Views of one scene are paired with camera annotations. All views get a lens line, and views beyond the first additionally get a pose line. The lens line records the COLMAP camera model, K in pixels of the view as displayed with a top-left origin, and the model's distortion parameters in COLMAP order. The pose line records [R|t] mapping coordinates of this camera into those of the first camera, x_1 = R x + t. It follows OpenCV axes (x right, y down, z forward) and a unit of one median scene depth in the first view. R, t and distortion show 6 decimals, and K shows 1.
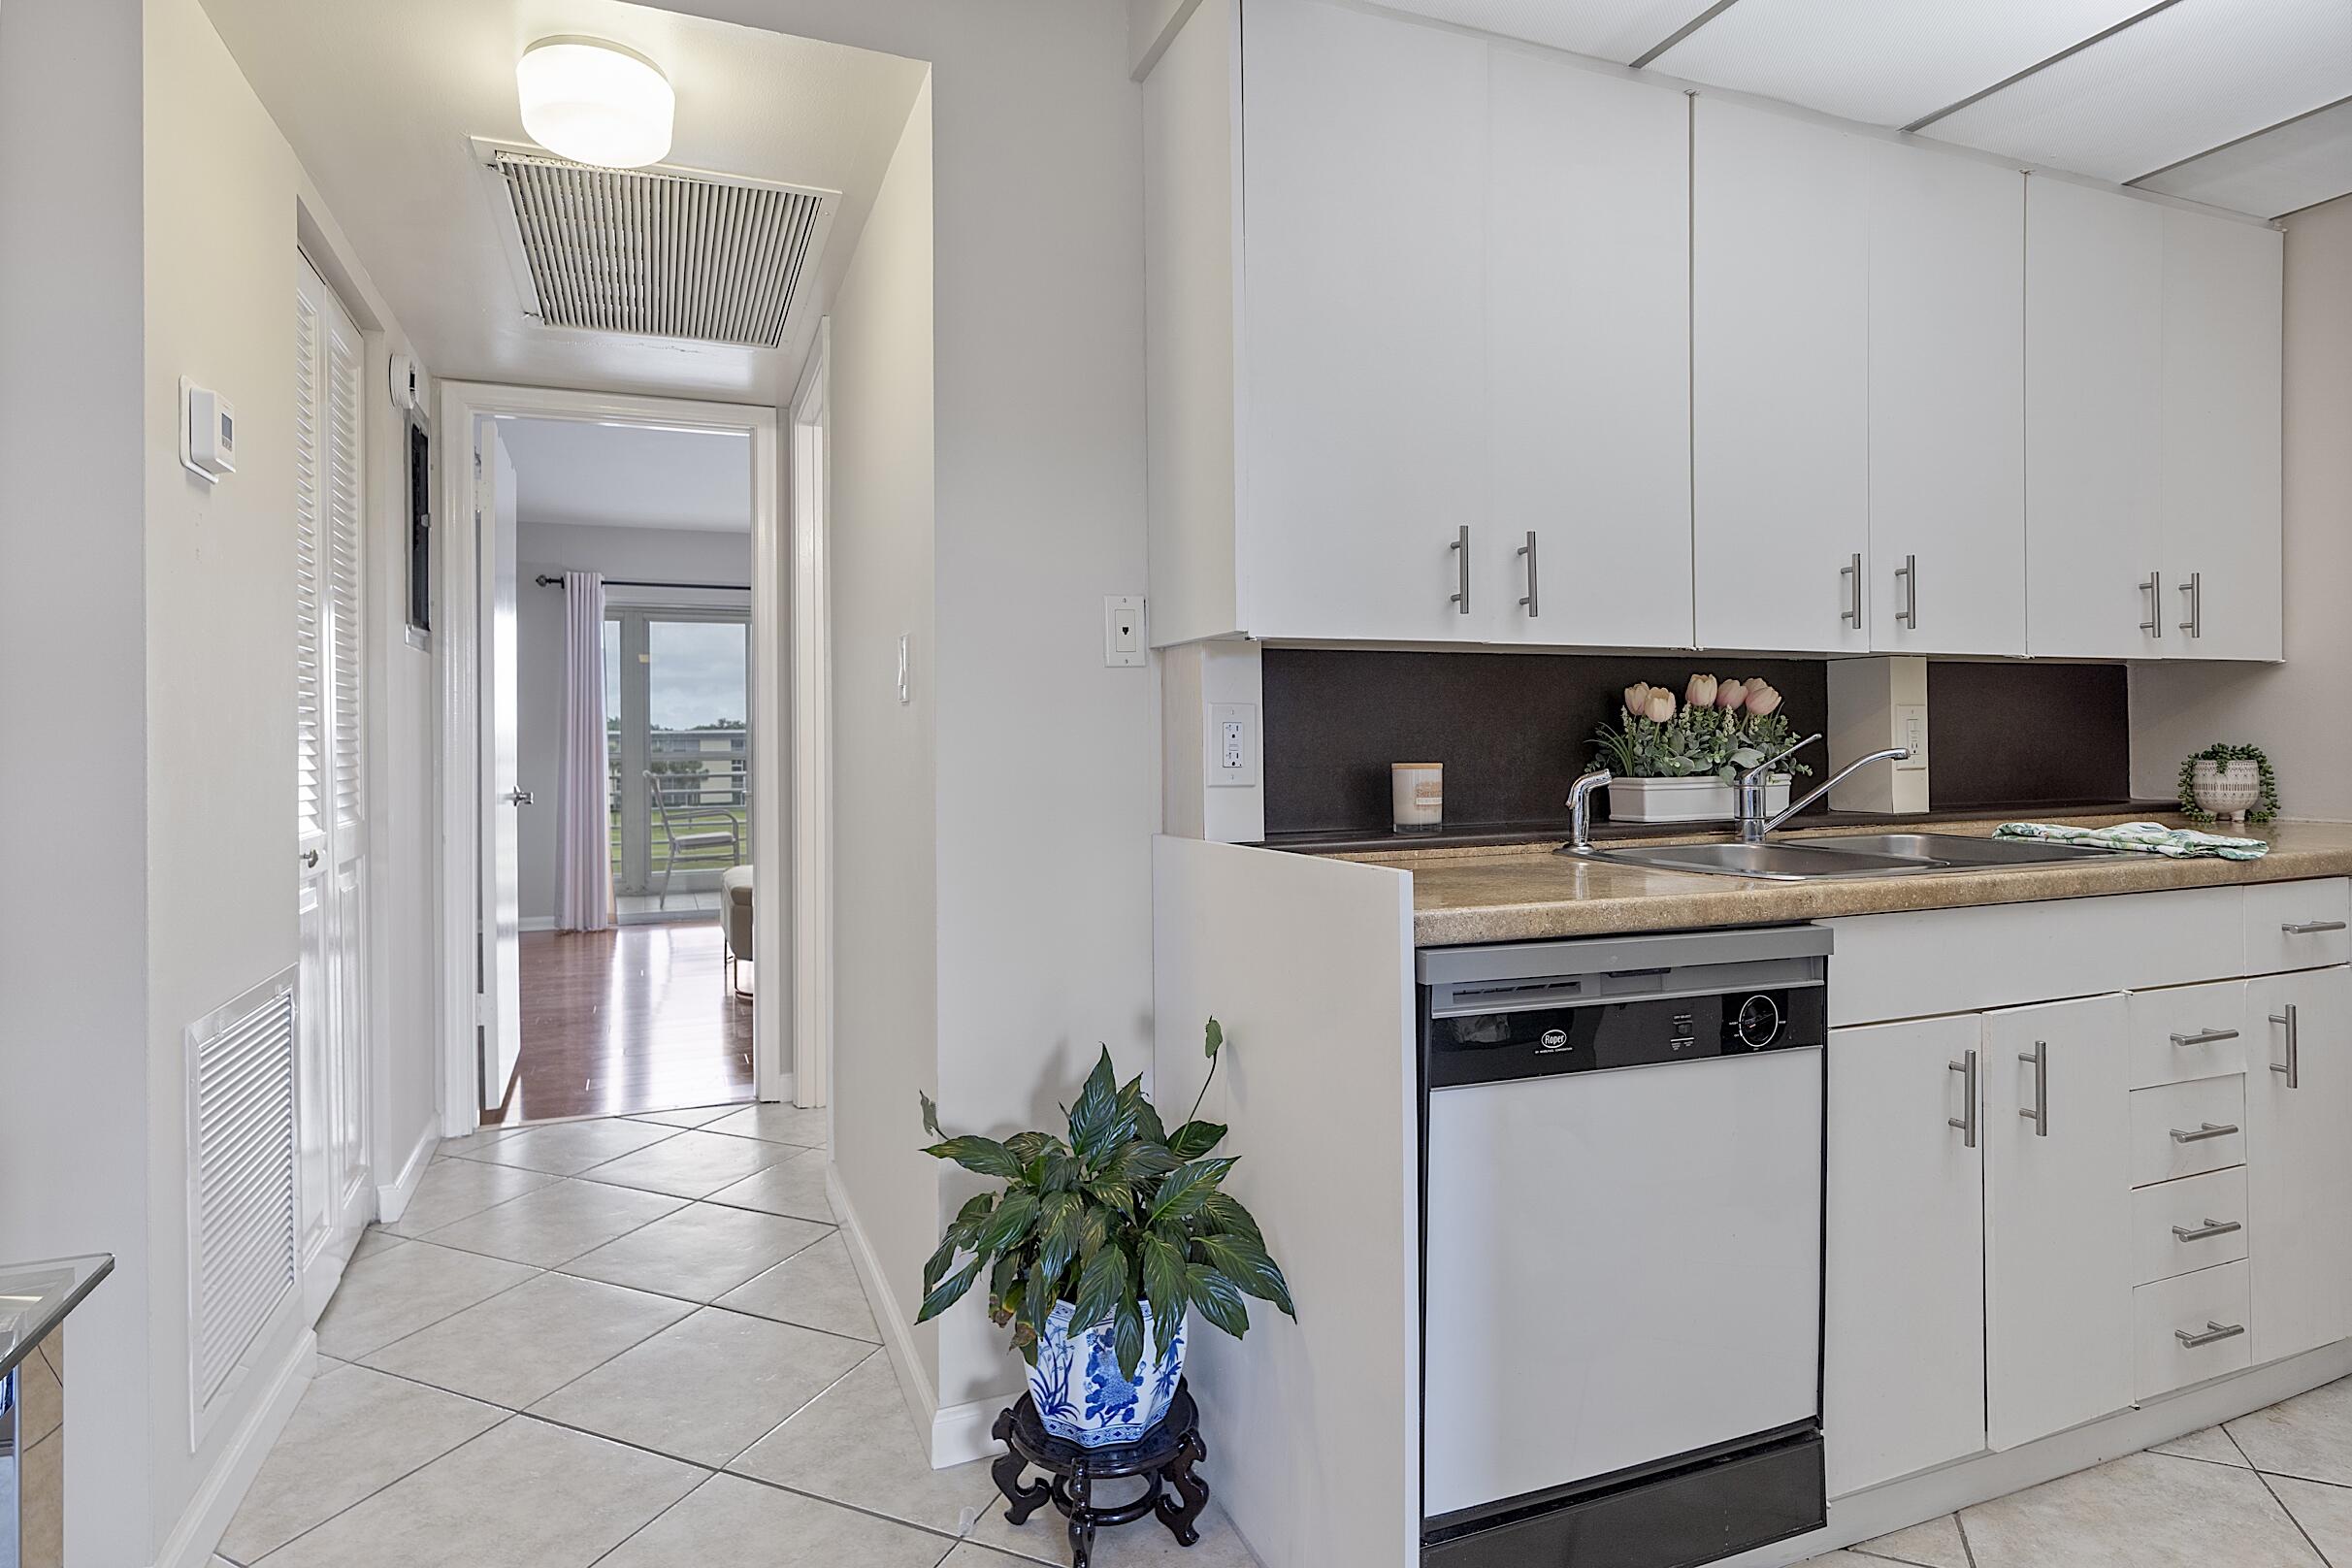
lens RADIAL K [[1258.0, 0, 1122.5], [0, 1258.0, 740.2], [0, 0, 1]] dist [0.002709, 0.000342]
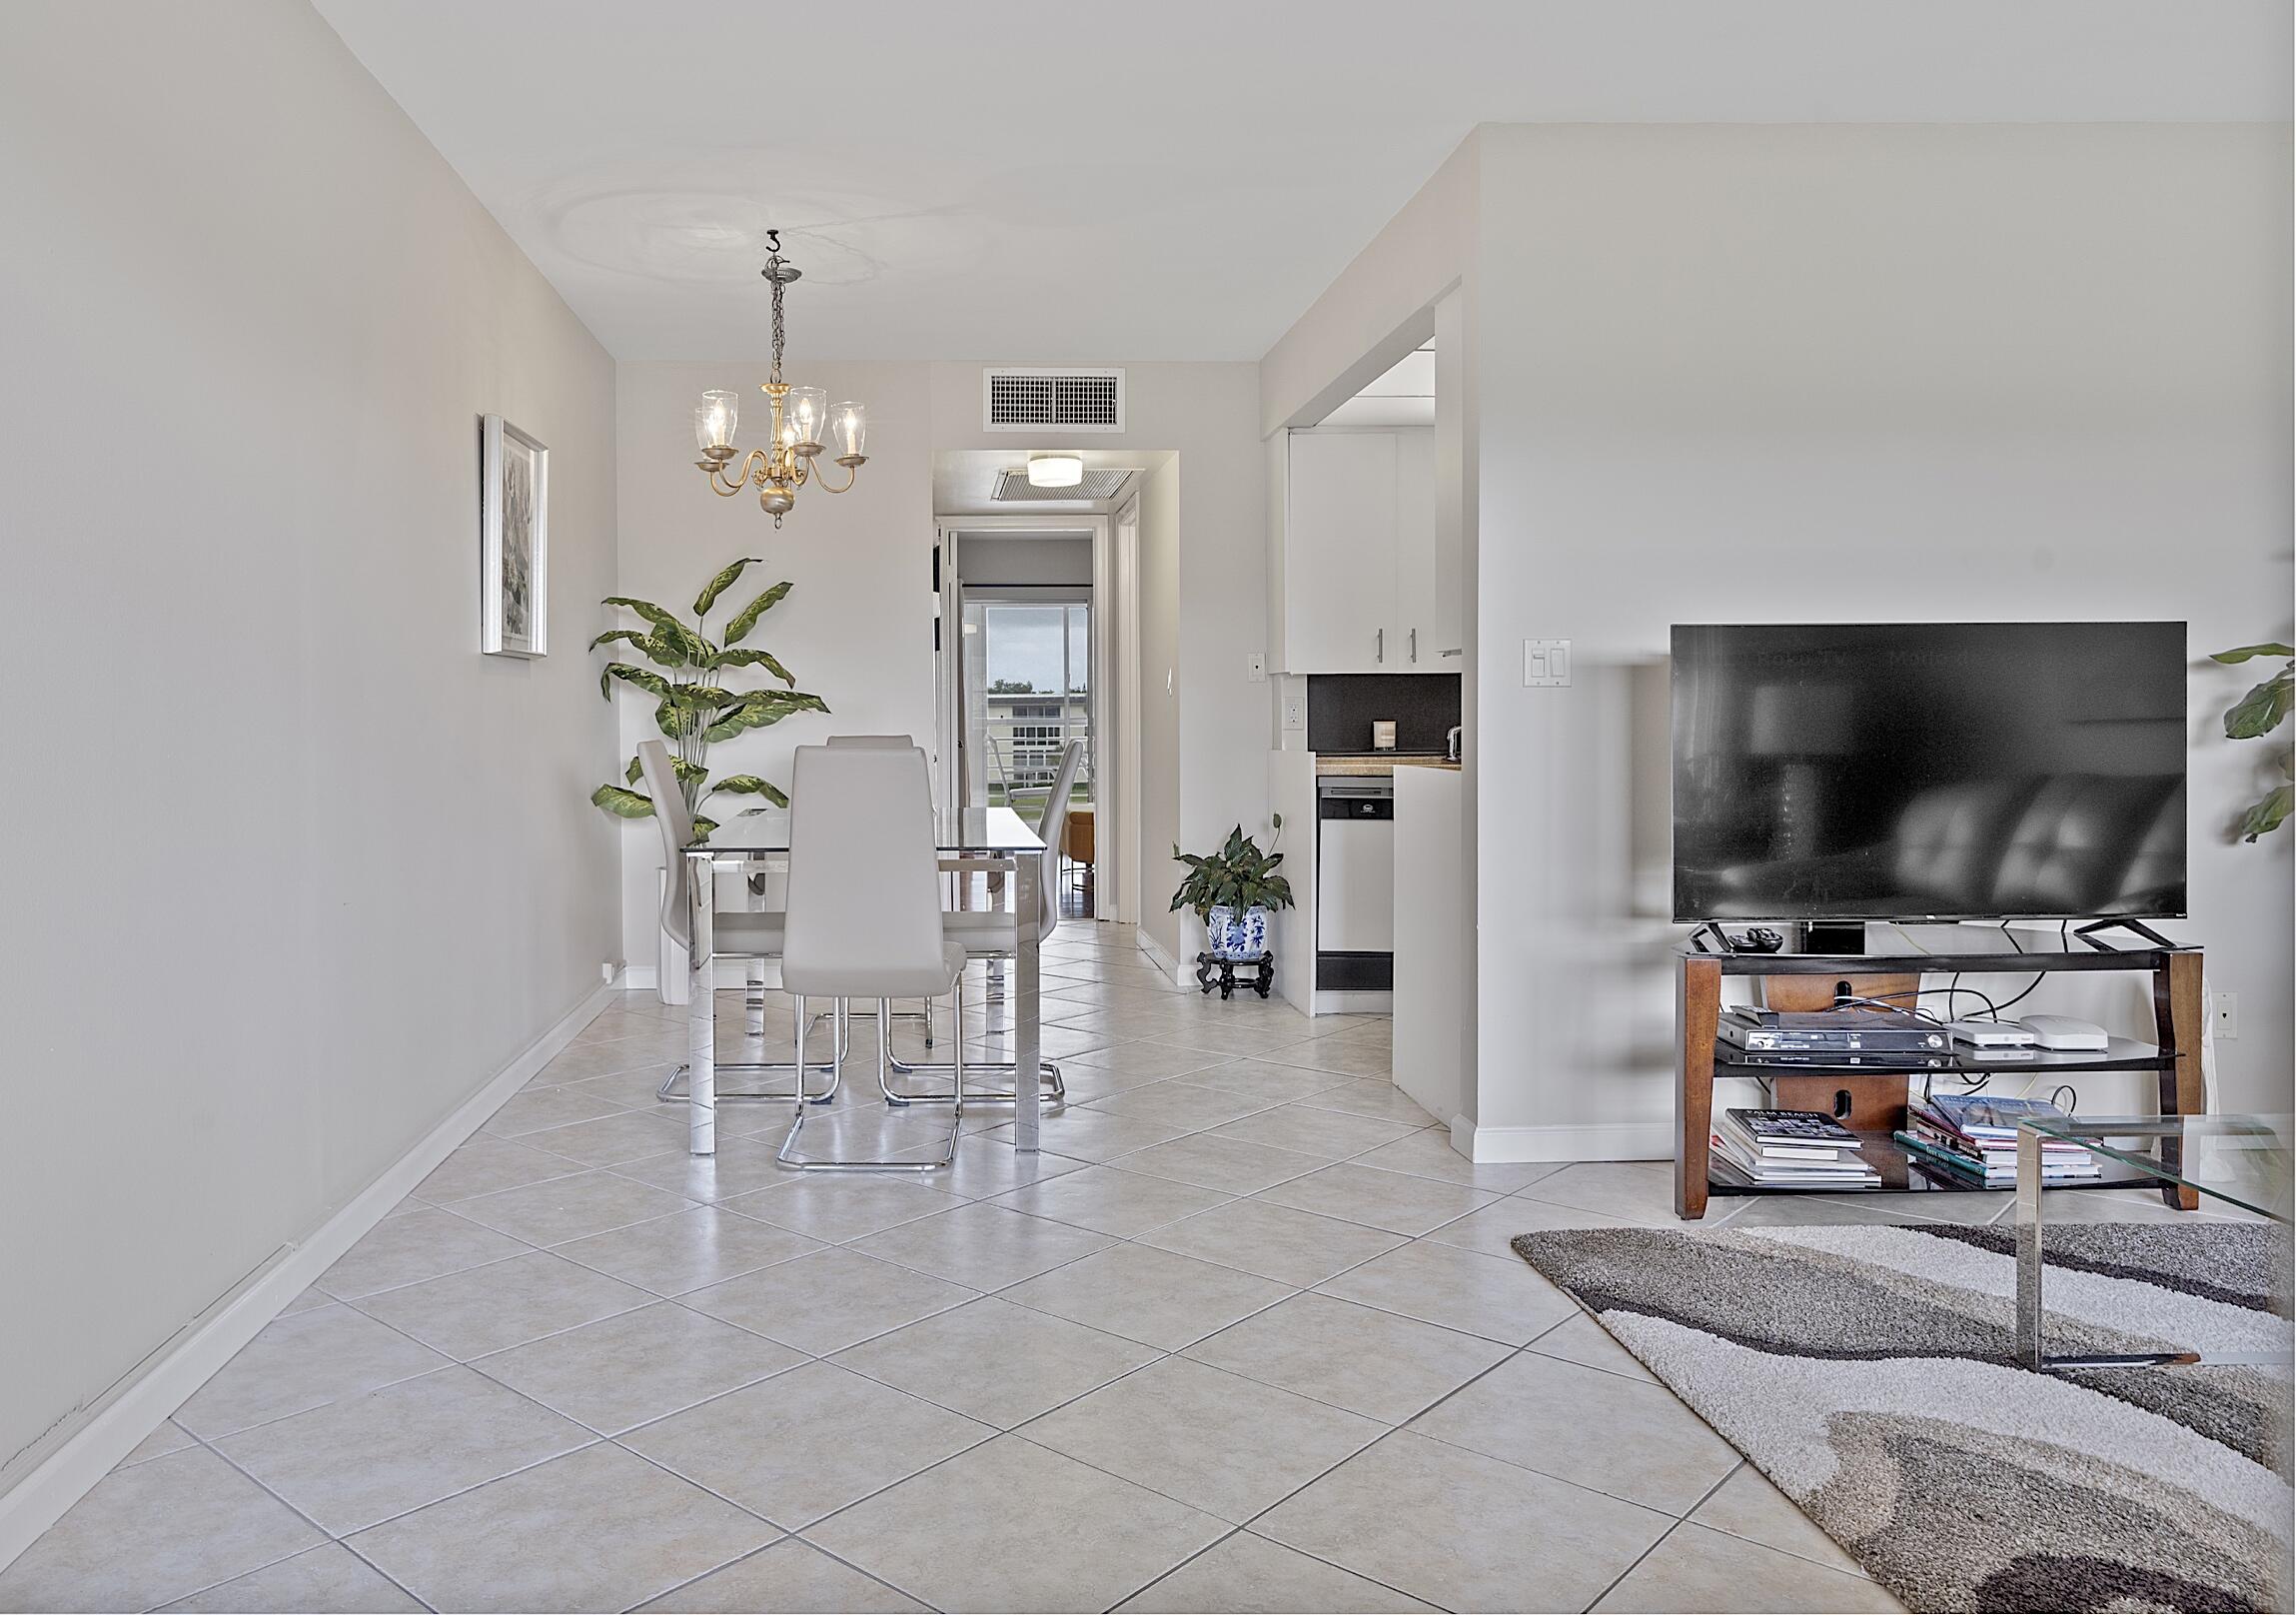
lens RADIAL K [[1623.2, 0, 1015.8], [0, 1623.2, 736.1], [0, 0, 1]] dist [0.000960, -0.000237]
pose [[0.955227, 0.007024, -0.295792, 0.565168], [-0.001767, 0.999836, 0.018039, -0.009813], [0.295870, -0.016708, 0.955082, -2.509590]]
